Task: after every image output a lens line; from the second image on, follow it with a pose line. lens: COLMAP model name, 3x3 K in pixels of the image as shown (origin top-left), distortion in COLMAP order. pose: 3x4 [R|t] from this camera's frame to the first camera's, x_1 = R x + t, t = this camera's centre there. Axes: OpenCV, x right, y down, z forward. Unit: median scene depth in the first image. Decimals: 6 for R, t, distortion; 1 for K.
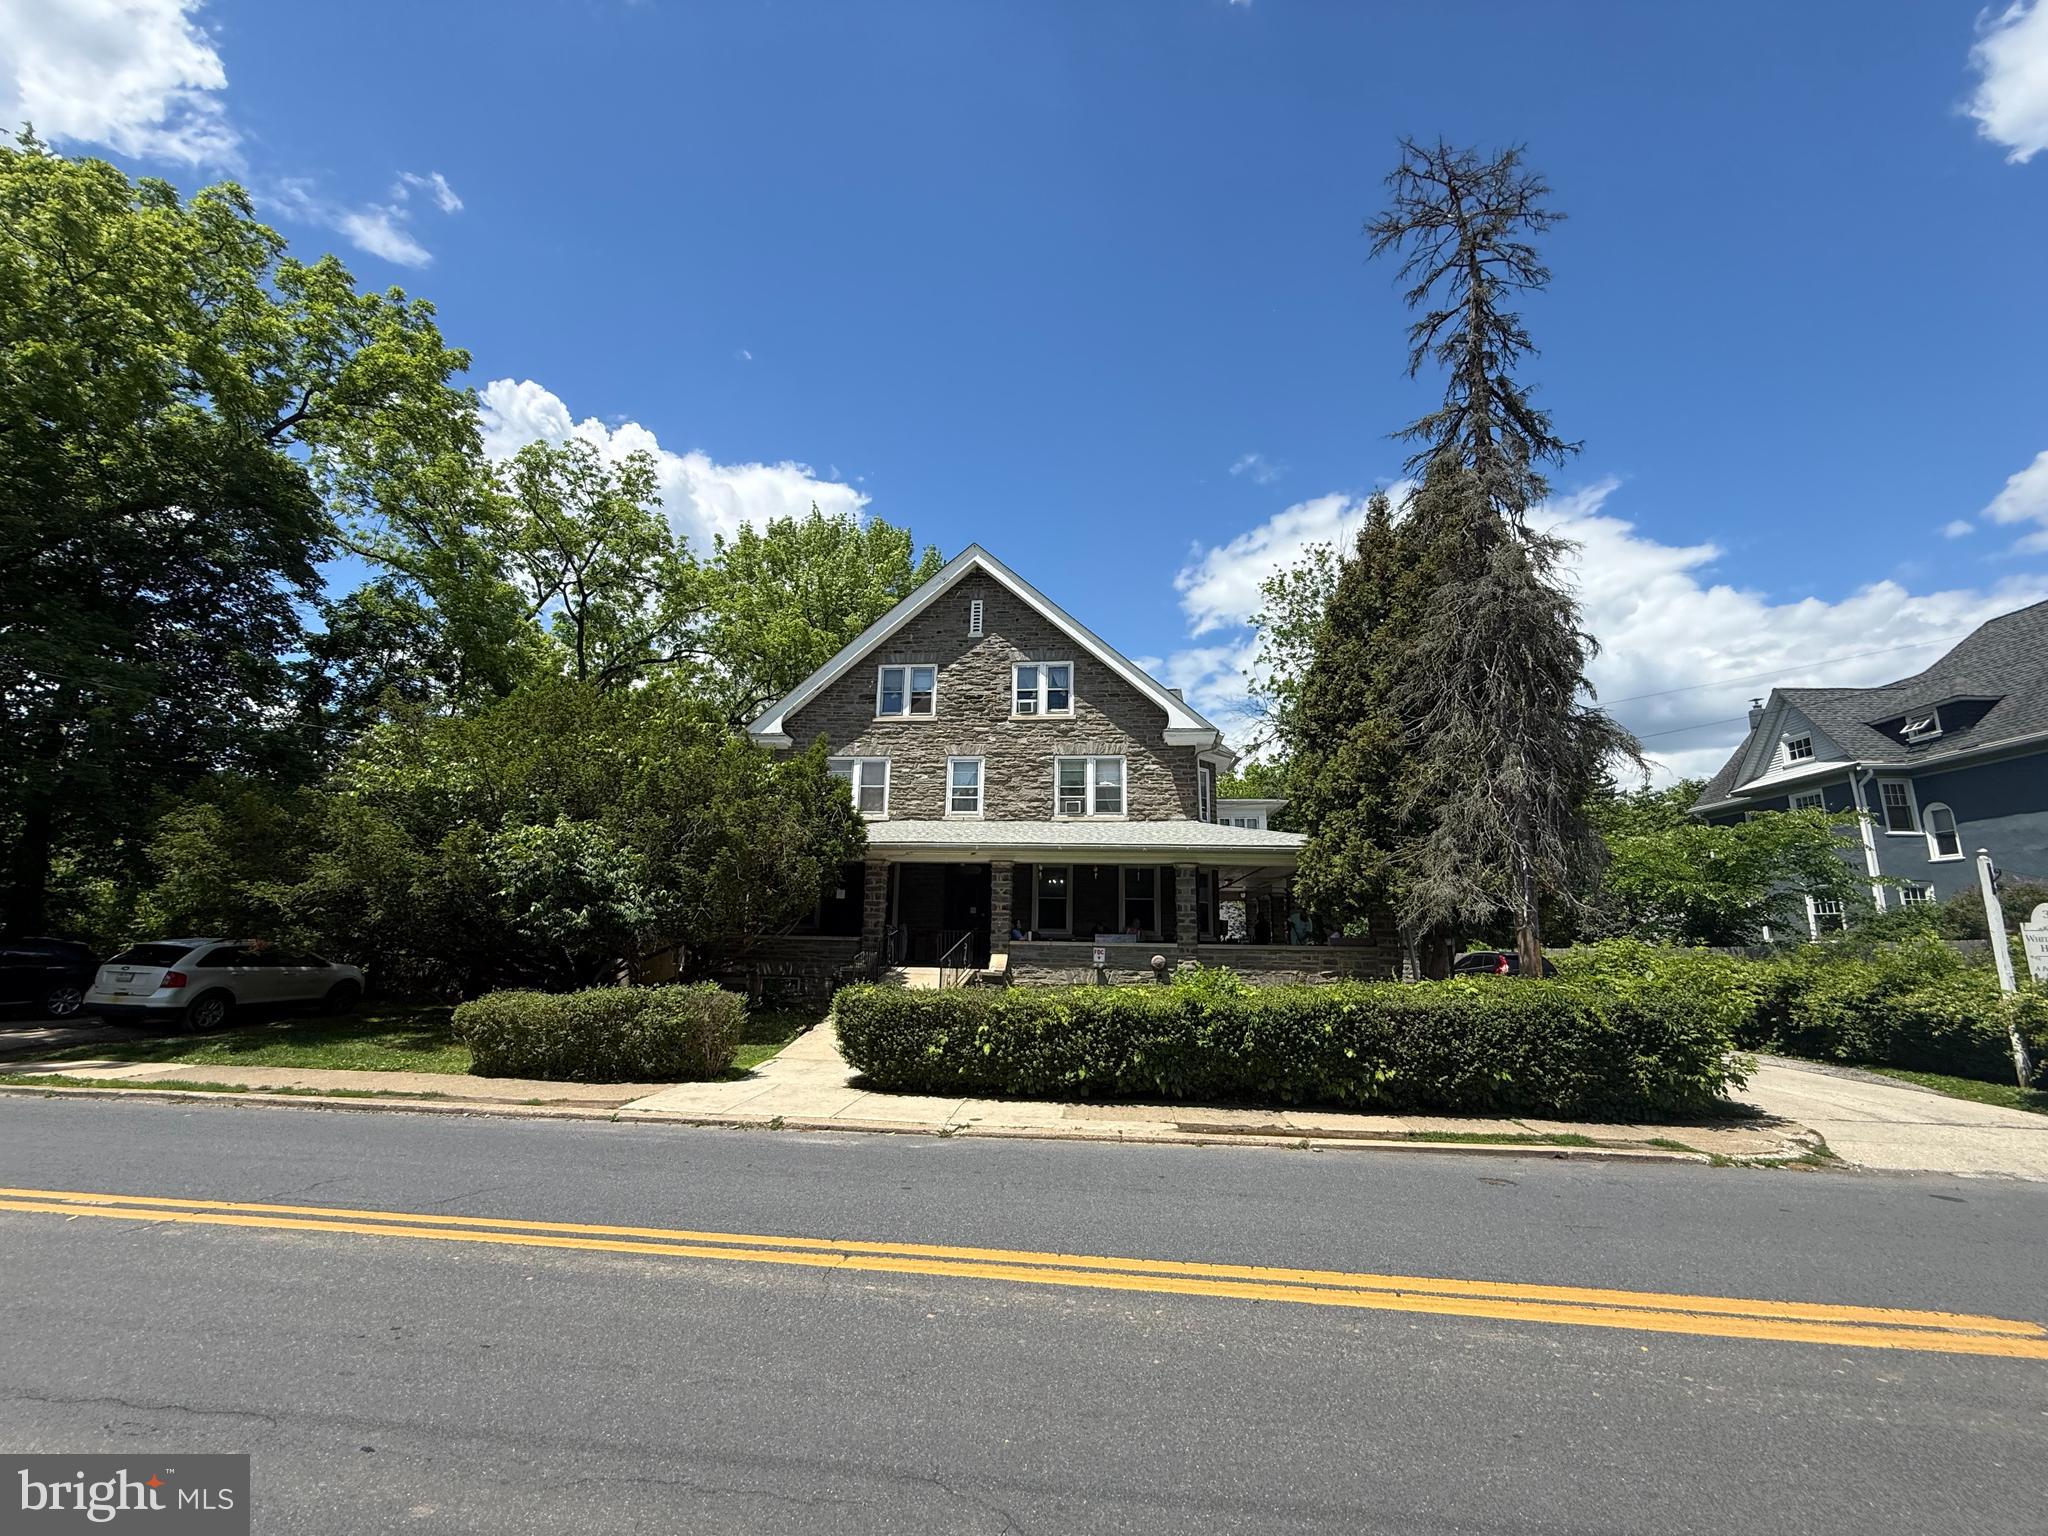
lens RADIAL K [[810.6, 0, 1014.6], [0, 810.6, 767.8], [0, 0, 1]] dist [0.000393, -0.000093]
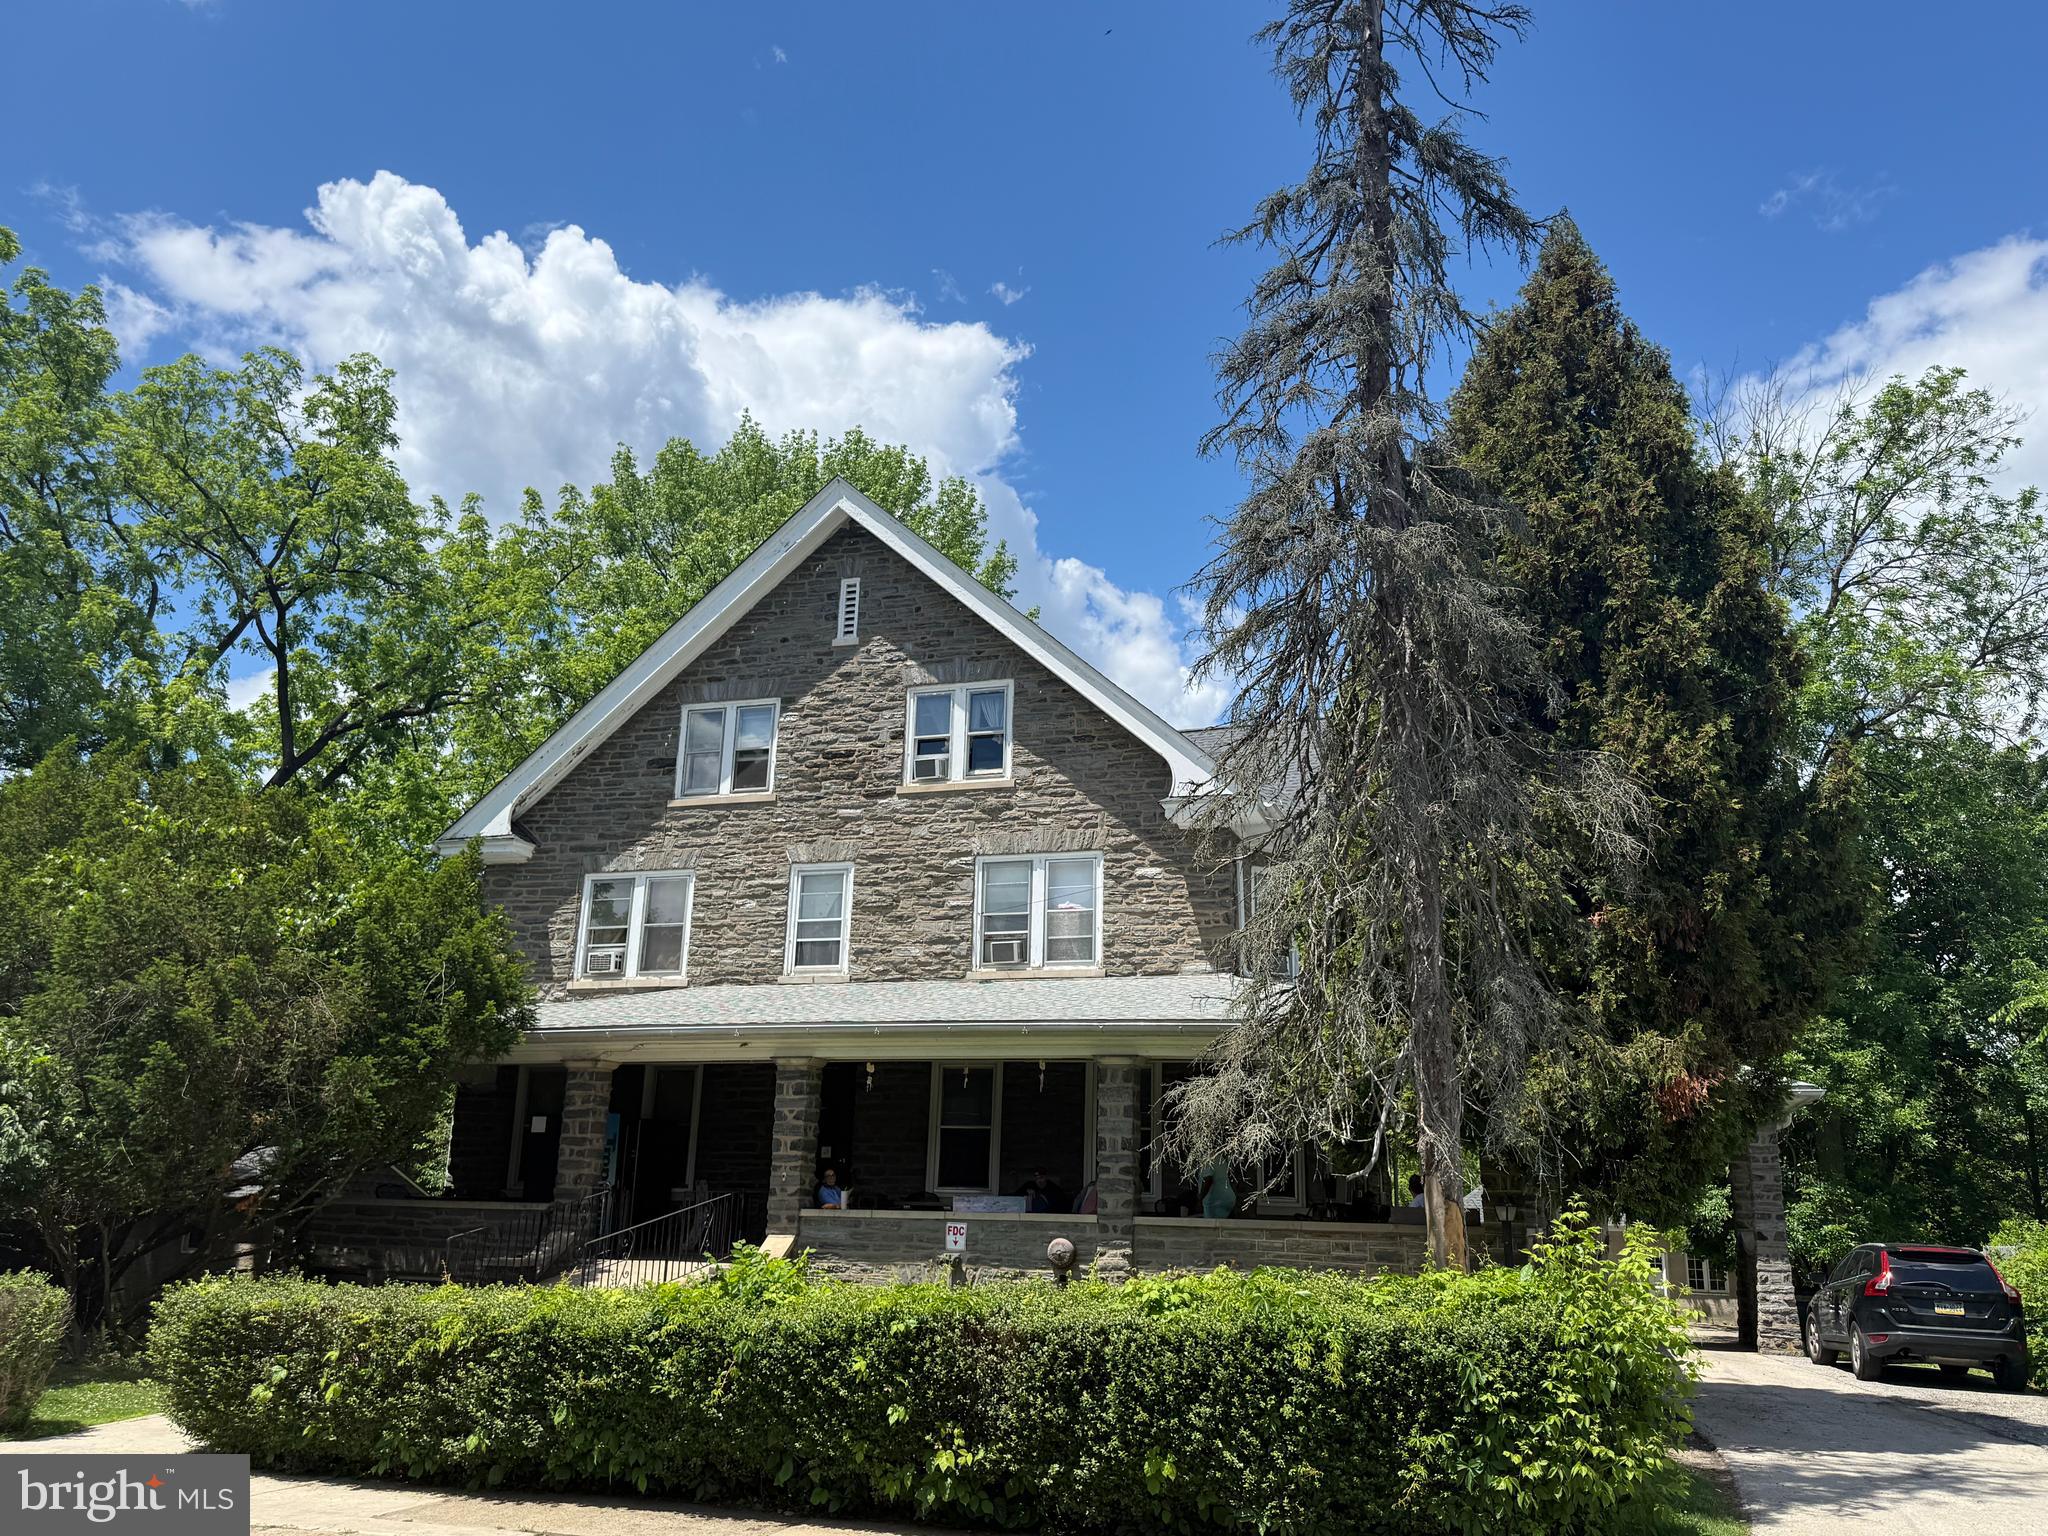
lens RADIAL K [[1561.0, 0, 1024.8], [0, 1561.0, 774.1], [0, 0, 1]] dist [0.177796, -0.332929]
pose [[0.981213, -0.045872, -0.187394, 0.348387], [0.033273, 0.997003, -0.069837, 0.005221], [0.190036, 0.062289, 0.979799, -0.014537]]
